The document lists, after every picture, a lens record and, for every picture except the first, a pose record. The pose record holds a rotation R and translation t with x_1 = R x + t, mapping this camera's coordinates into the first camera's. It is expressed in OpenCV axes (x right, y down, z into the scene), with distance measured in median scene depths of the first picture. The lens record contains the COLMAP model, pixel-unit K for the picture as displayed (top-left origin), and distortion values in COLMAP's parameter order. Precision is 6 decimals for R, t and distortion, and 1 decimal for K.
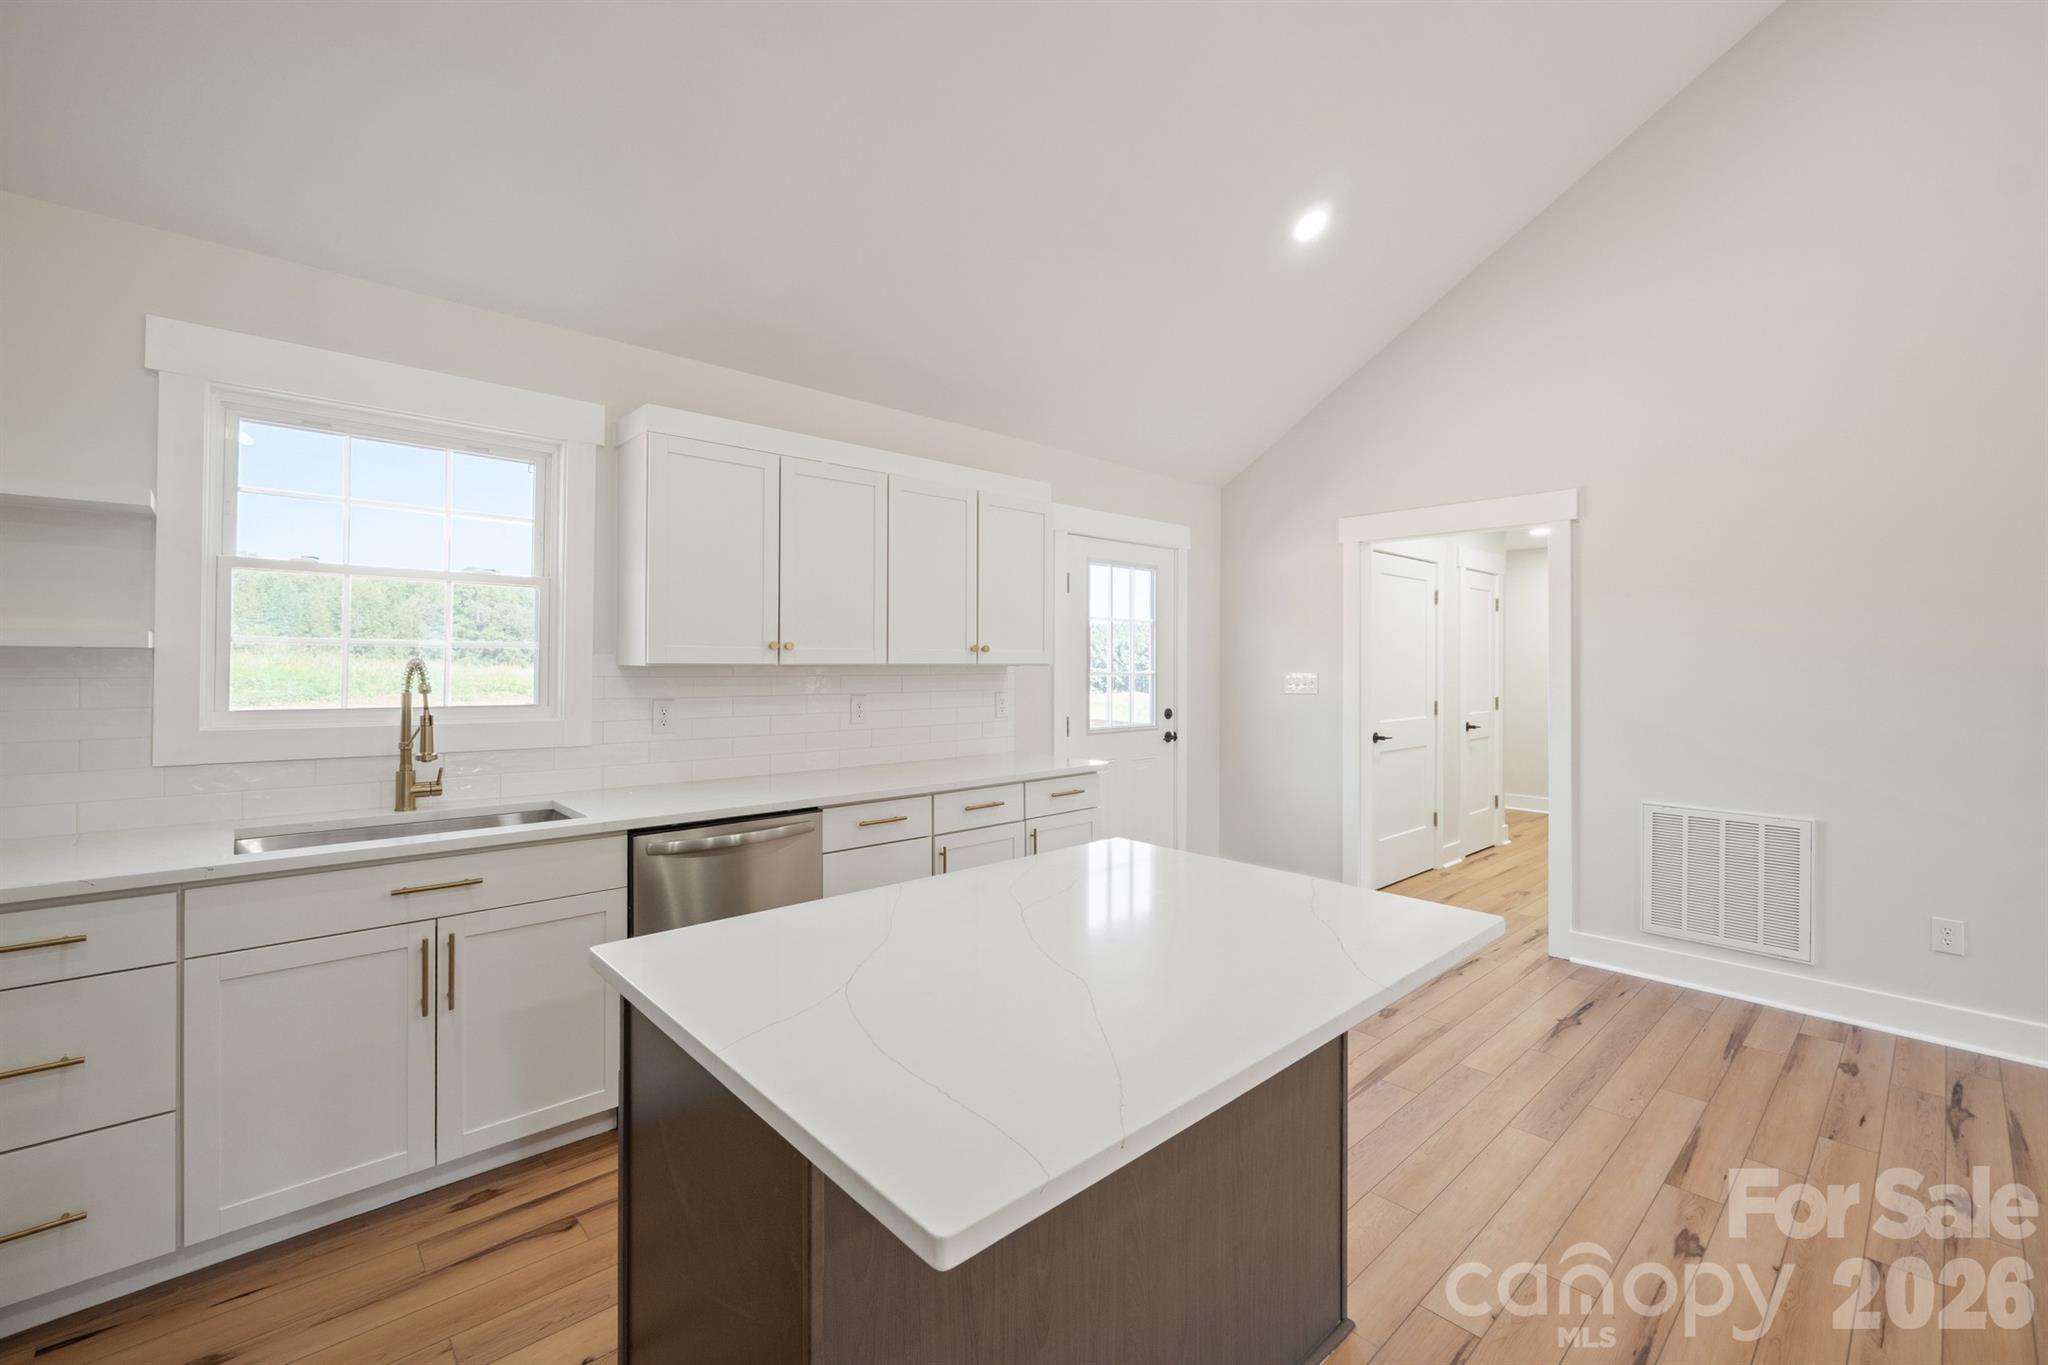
lens RADIAL K [[859.3, 0, 1028.9], [0, 859.3, 665.9], [0, 0, 1]] dist [-0.008125, -0.000083]
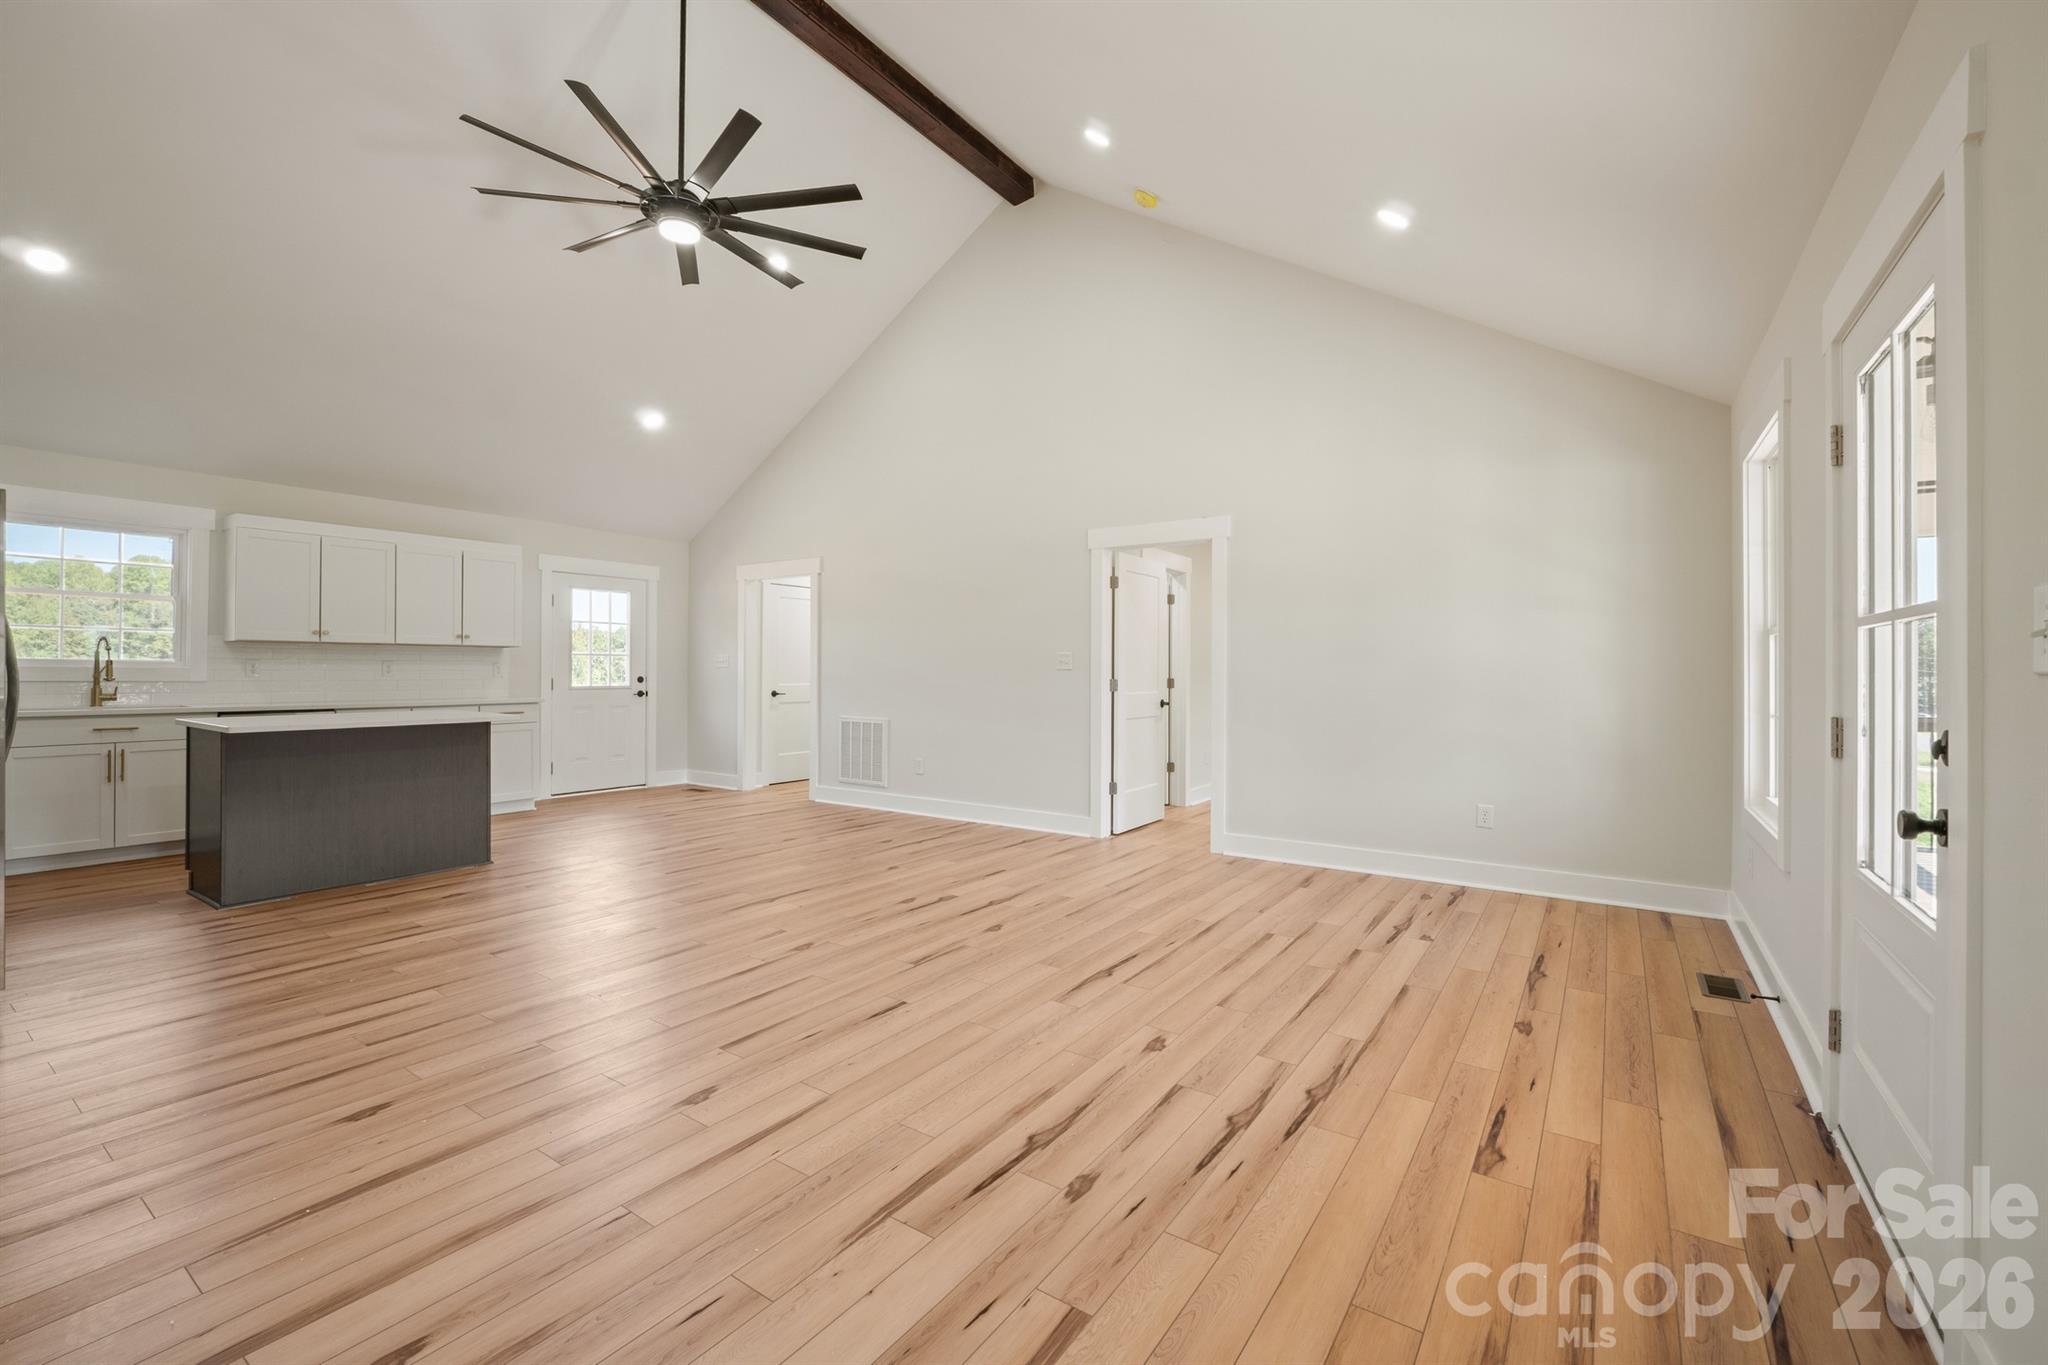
lens RADIAL K [[859.3, 0, 1030.1], [0, 859.3, 668.1], [0, 0, 1]] dist [-0.008125, -0.000083]
pose [[0.974141, 0.000912, 0.225939, 0.900162], [0.000311, 0.999986, -0.005373, 0.073680], [-0.225940, 0.005305, 0.974127, -1.353511]]
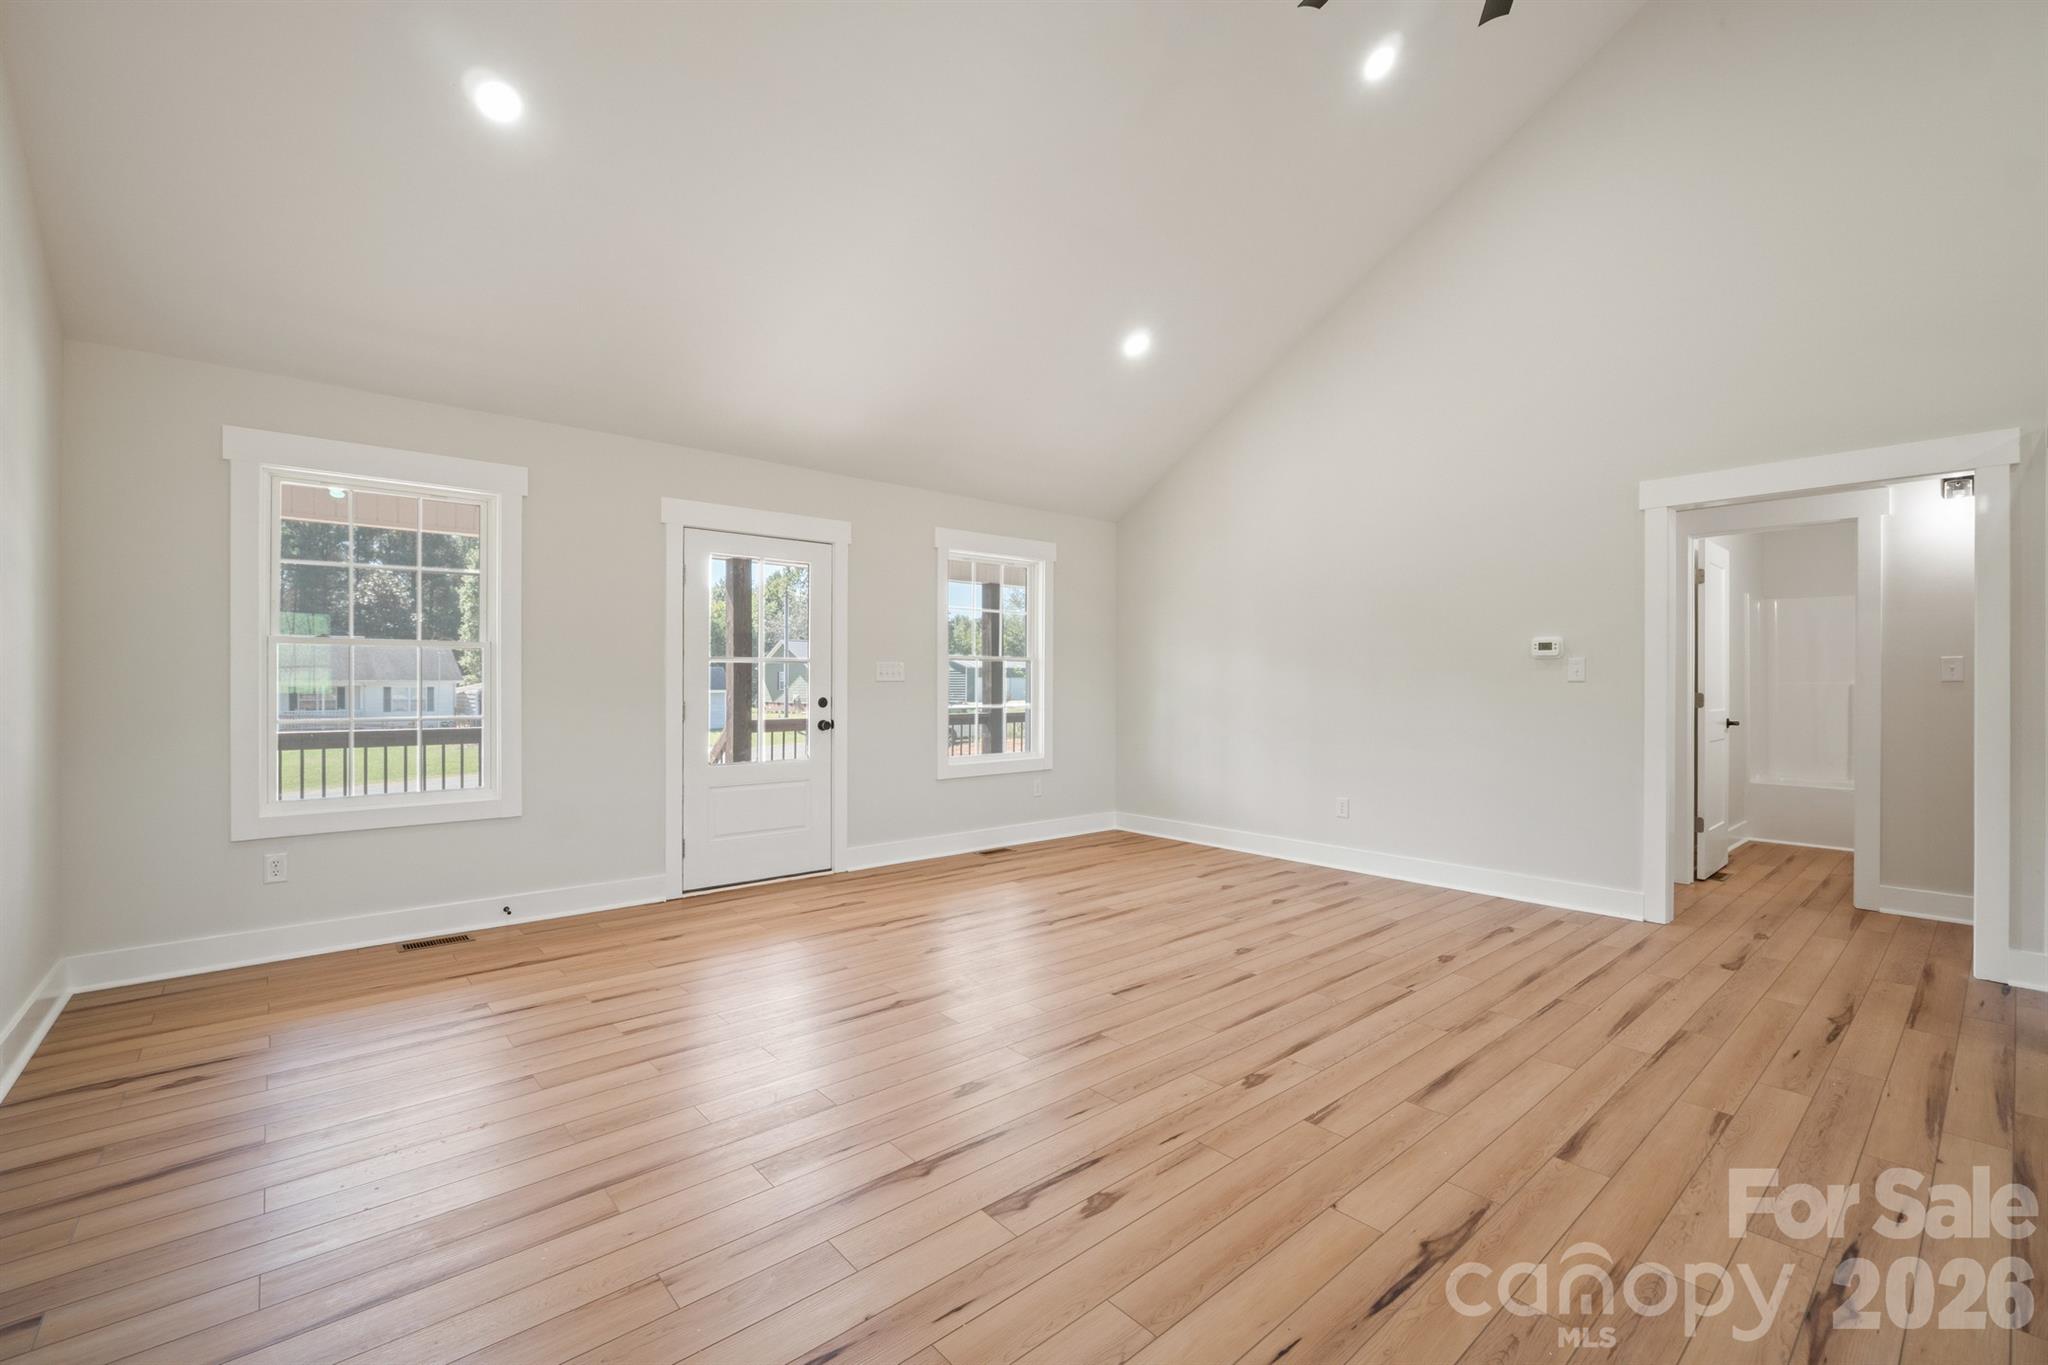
lens RADIAL K [[859.3, 0, 1019.0], [0, 859.3, 687.4], [0, 0, 1]] dist [-0.008125, -0.000083]
pose [[-0.999279, -0.006967, 0.037332, 1.071378], [-0.006543, 0.999913, 0.011460, 0.063303], [-0.037409, 0.011208, -0.999237, 0.809015]]
